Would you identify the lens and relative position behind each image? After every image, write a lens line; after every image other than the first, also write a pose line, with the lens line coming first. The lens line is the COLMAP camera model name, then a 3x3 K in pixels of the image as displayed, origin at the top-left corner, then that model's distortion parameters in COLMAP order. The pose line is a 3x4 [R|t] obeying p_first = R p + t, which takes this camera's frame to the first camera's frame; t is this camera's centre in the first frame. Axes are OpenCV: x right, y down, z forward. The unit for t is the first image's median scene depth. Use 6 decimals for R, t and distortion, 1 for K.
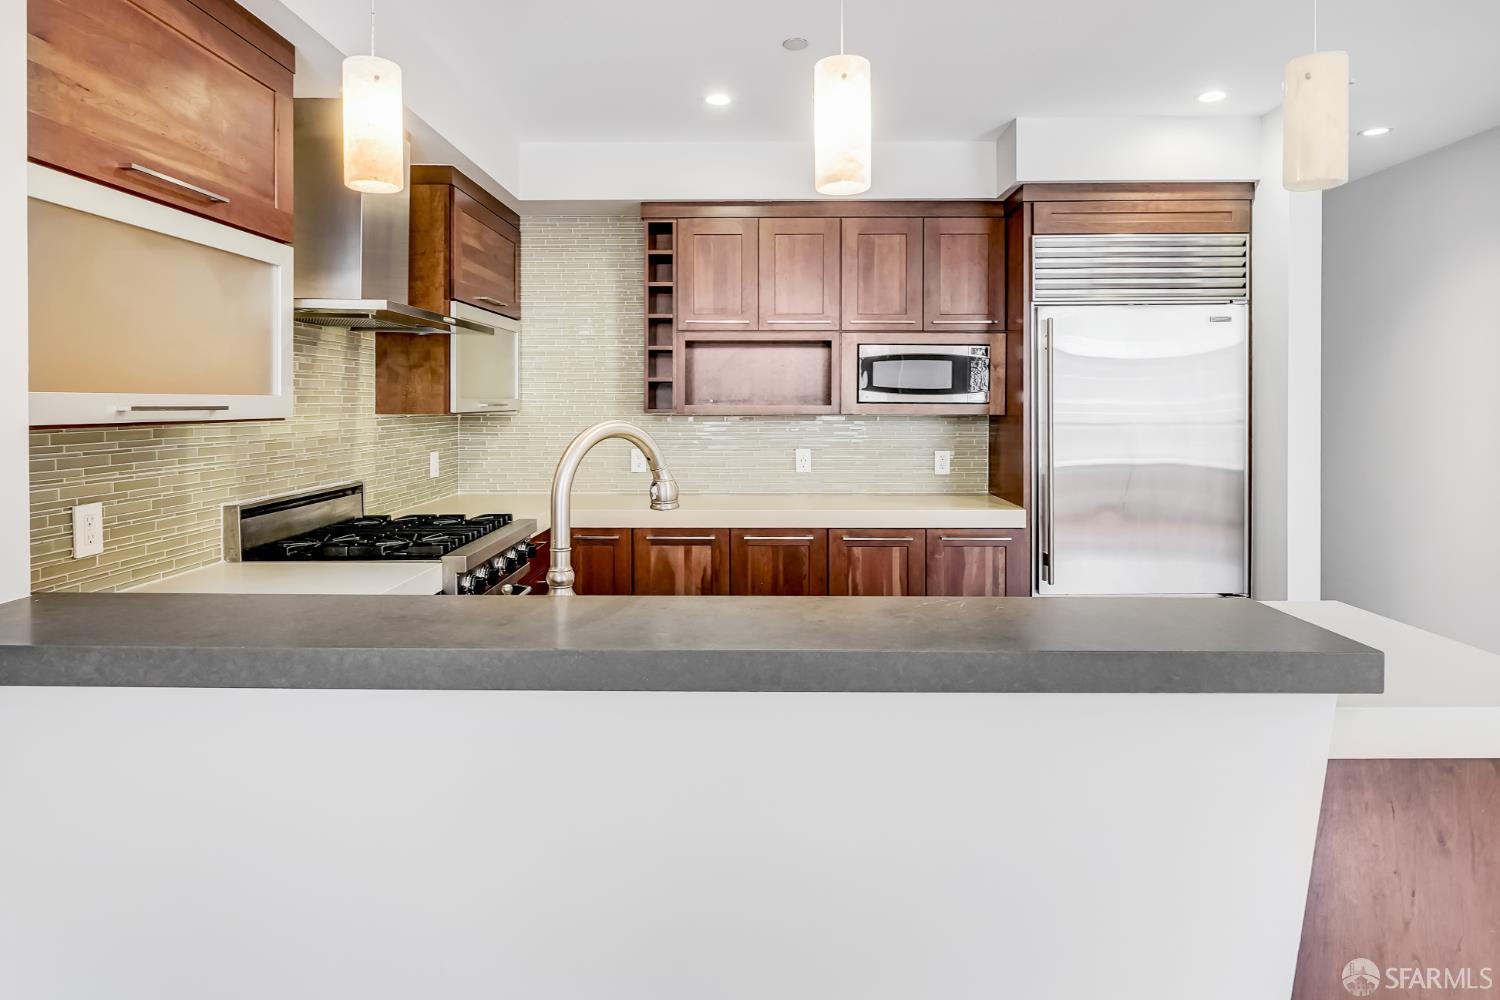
lens RADIAL K [[835.9, 0, 750.0], [0, 835.9, 500.0], [0, 0, 1]] dist [-0.001193, 0.000277]
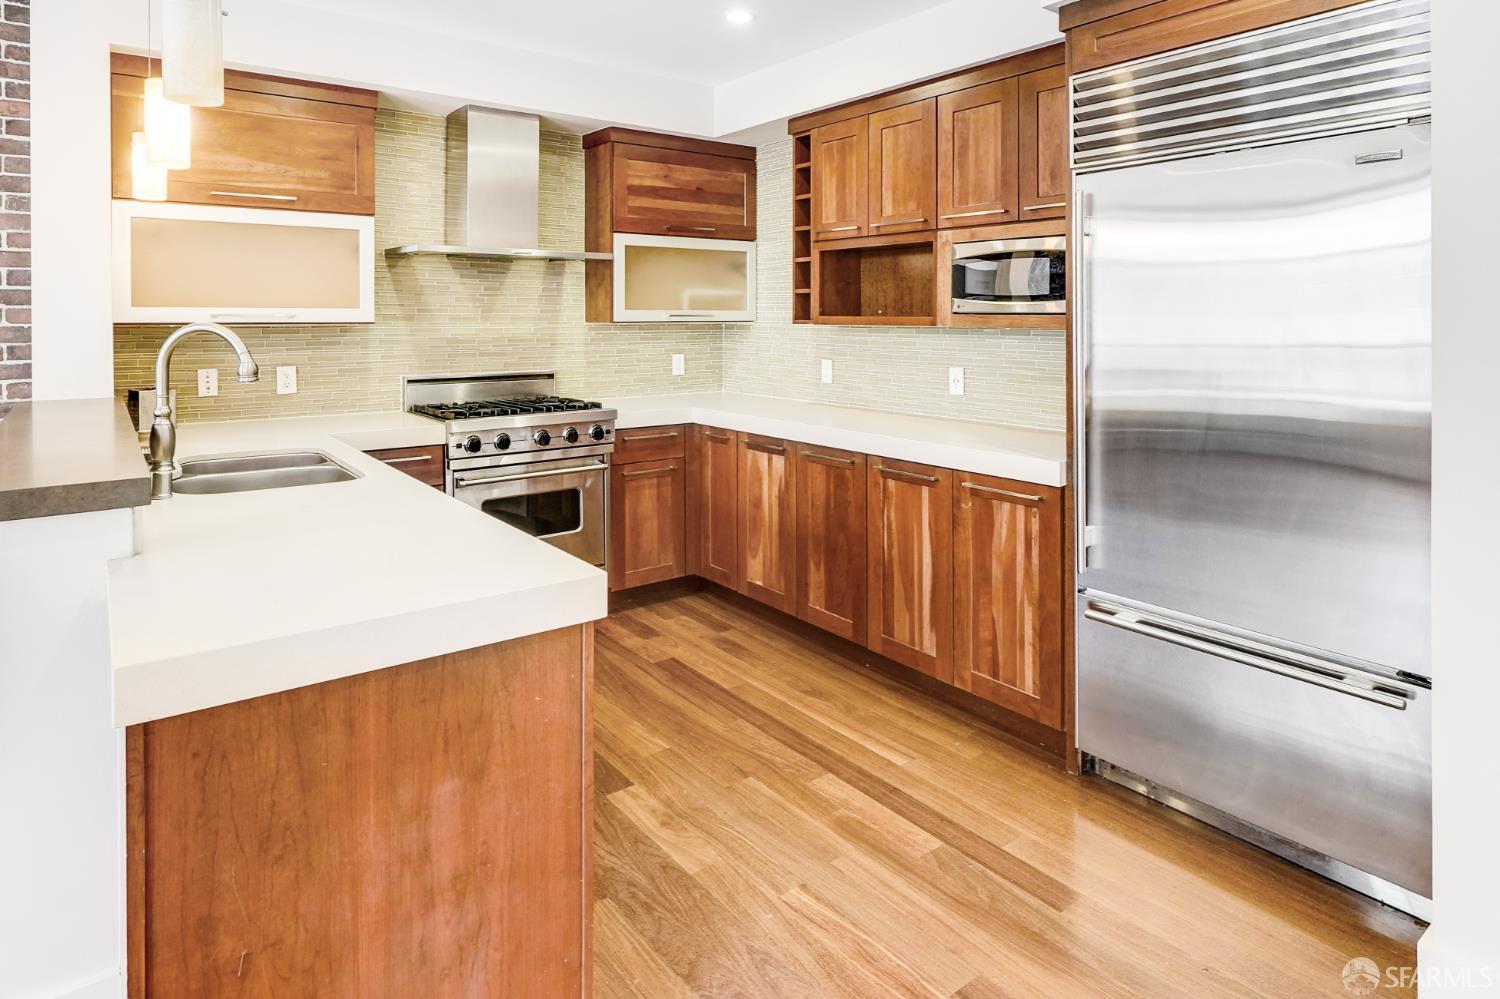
lens RADIAL K [[861.8, 0, 741.8], [0, 861.8, 413.2], [0, 0, 1]] dist [0.006446, 0.001674]
pose [[0.609453, 0.088980, -0.787813, 0.732310], [-0.092716, 0.994863, 0.040640, -0.034139], [0.787382, 0.048275, 0.614572, 0.326502]]
